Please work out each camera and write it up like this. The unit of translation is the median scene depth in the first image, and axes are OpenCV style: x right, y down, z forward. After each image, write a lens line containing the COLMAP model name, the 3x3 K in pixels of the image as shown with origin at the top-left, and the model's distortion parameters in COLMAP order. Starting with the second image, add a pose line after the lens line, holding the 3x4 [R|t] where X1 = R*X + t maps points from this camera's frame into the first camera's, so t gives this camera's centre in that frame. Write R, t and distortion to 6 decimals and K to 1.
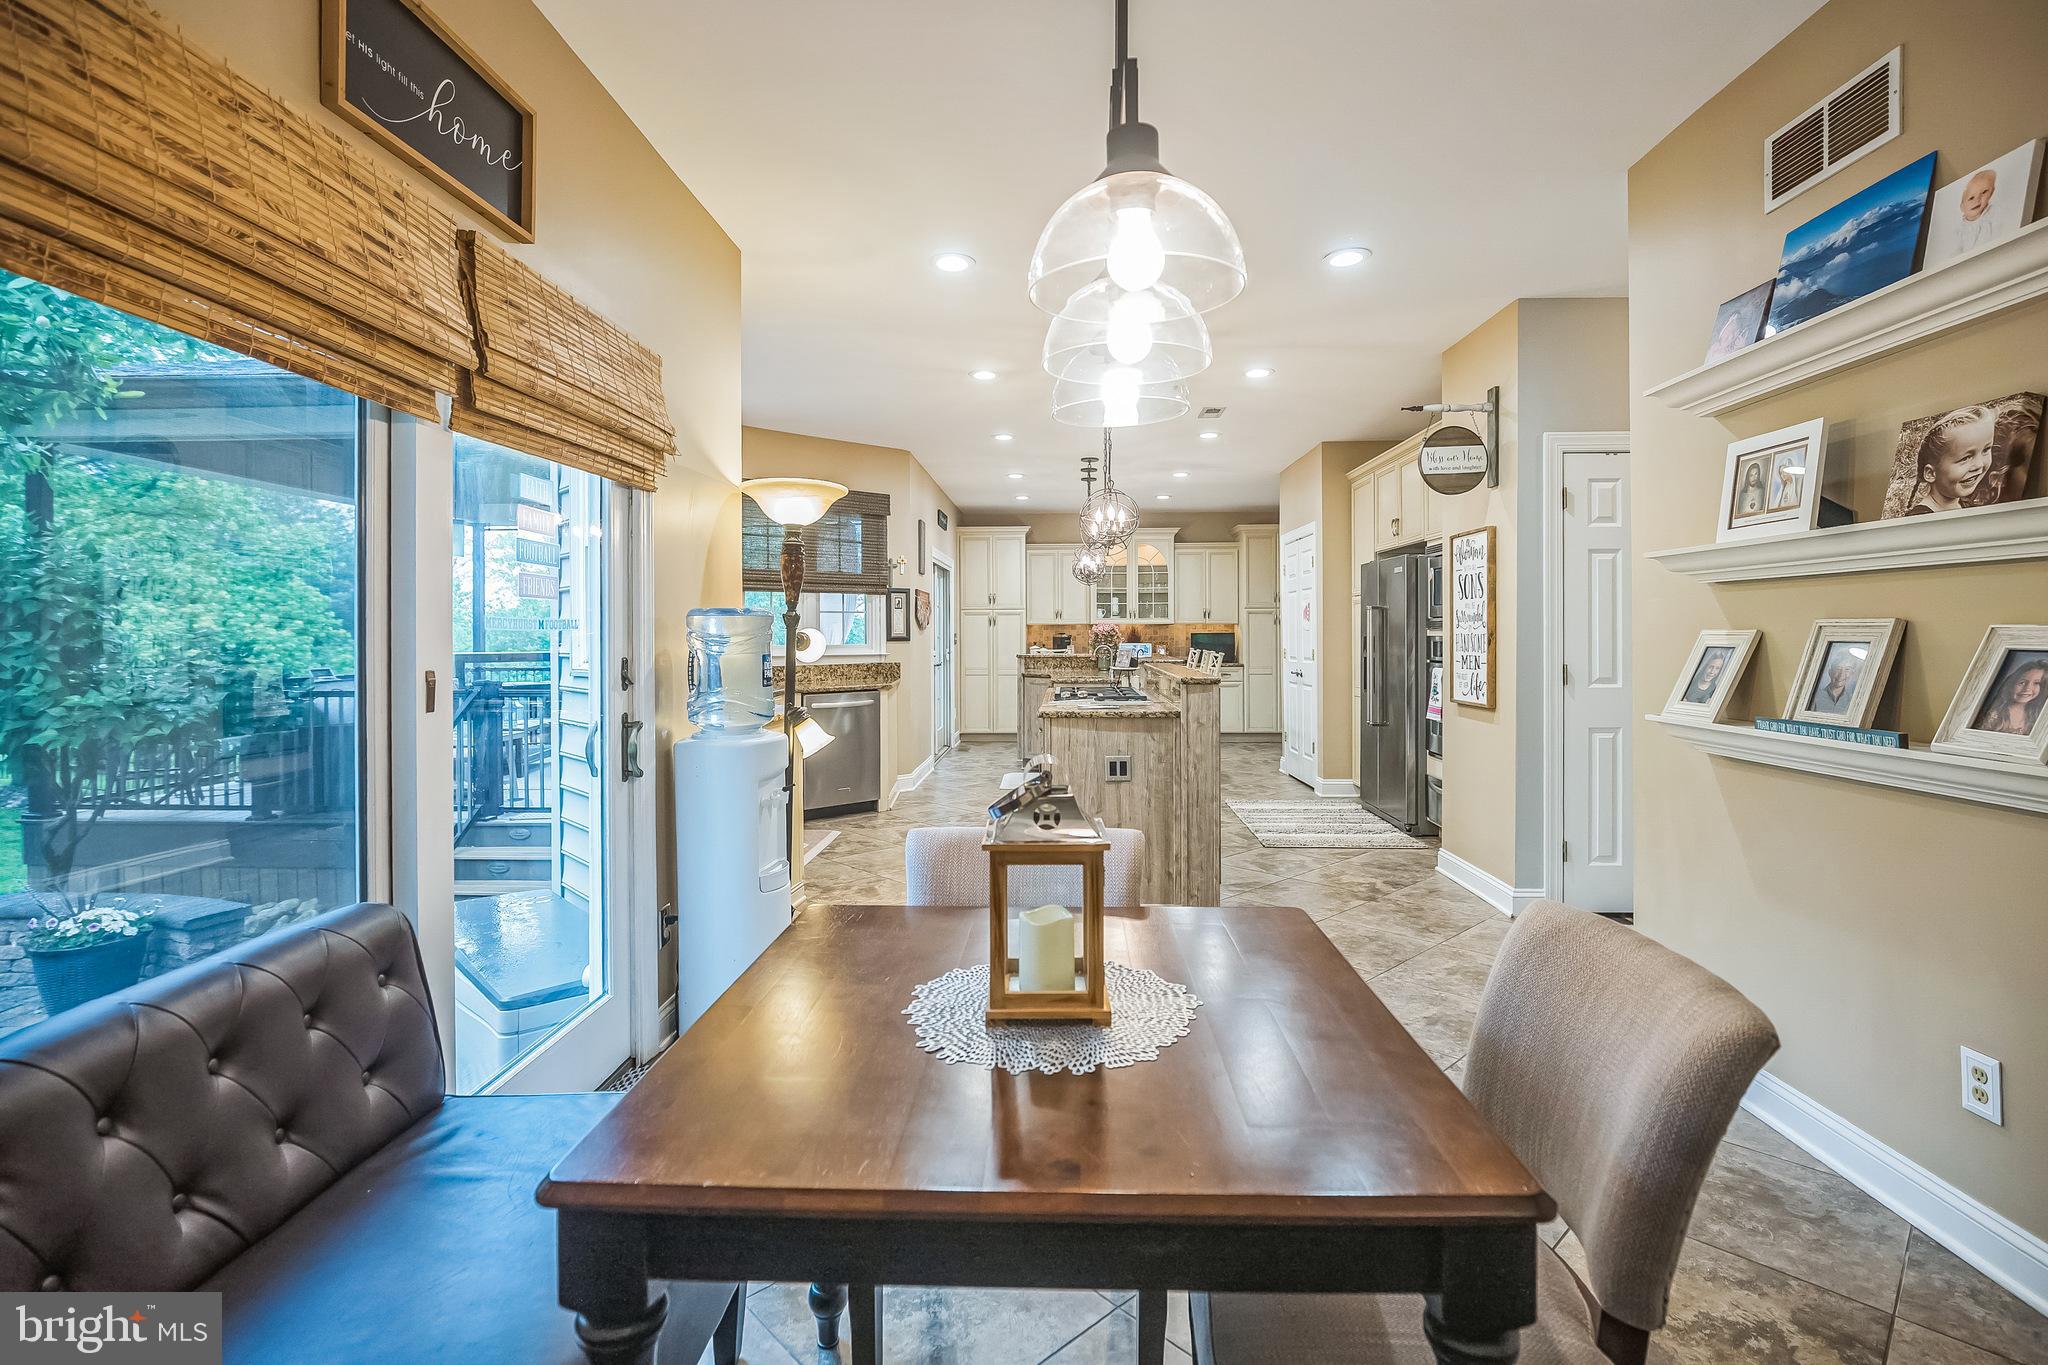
lens RADIAL K [[955.1, 0, 1029.2], [0, 955.1, 637.0], [0, 0, 1]] dist [-0.019957, 0.005733]
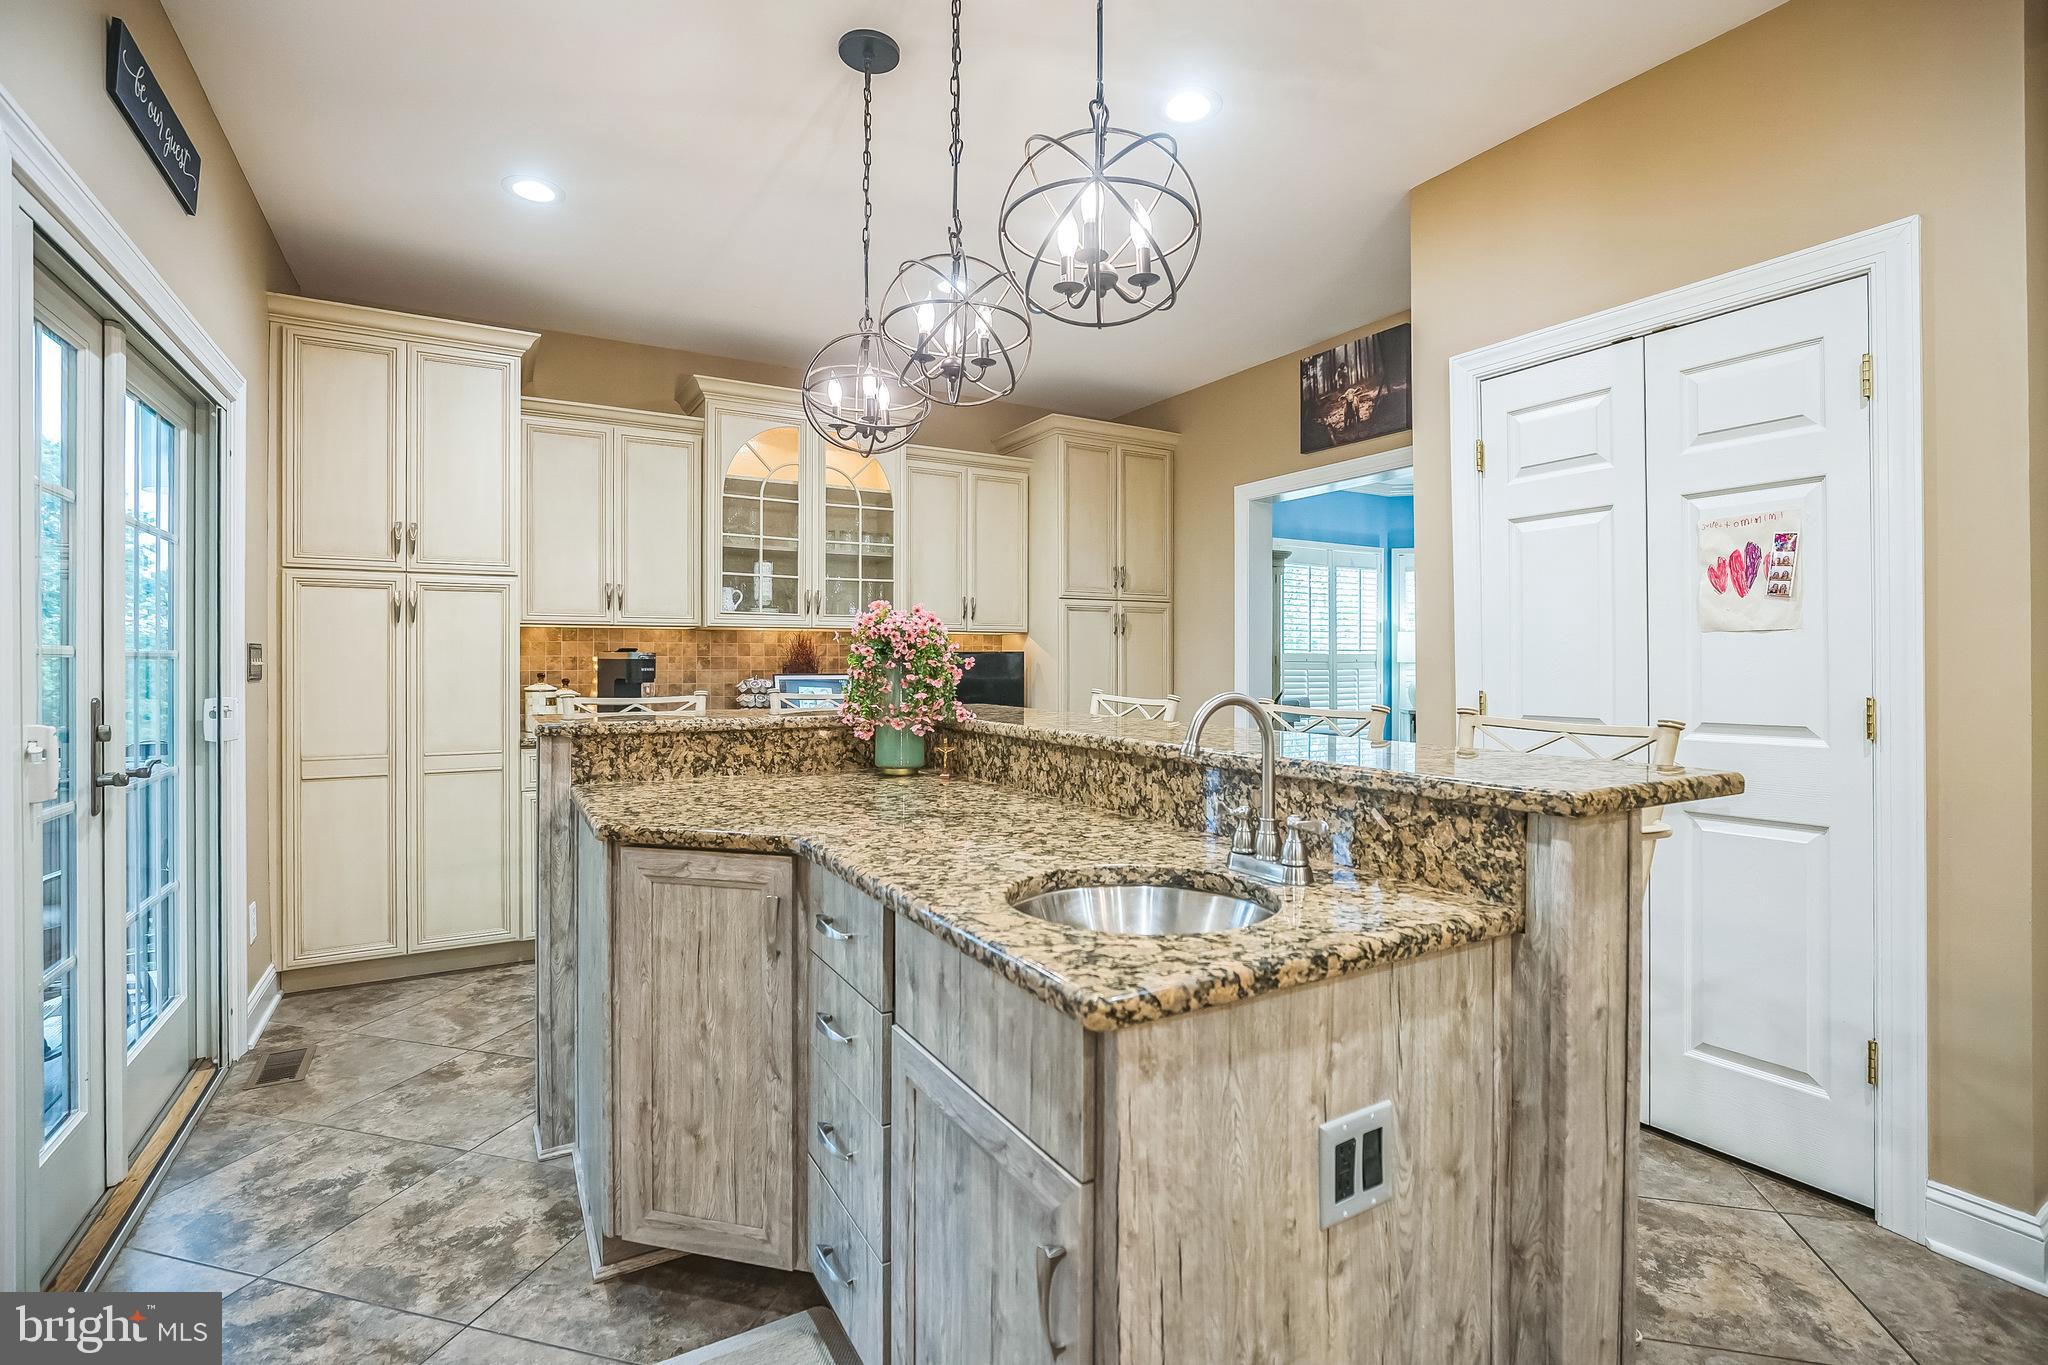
lens RADIAL K [[940.4, 0, 1036.4], [0, 940.4, 658.3], [0, 0, 1]] dist [-0.023213, 0.005468]
pose [[0.838697, 0.006783, 0.544557, -0.050900], [-0.002290, 0.999958, -0.008929, 0.004559], [-0.544594, 0.006242, 0.838676, 1.026012]]
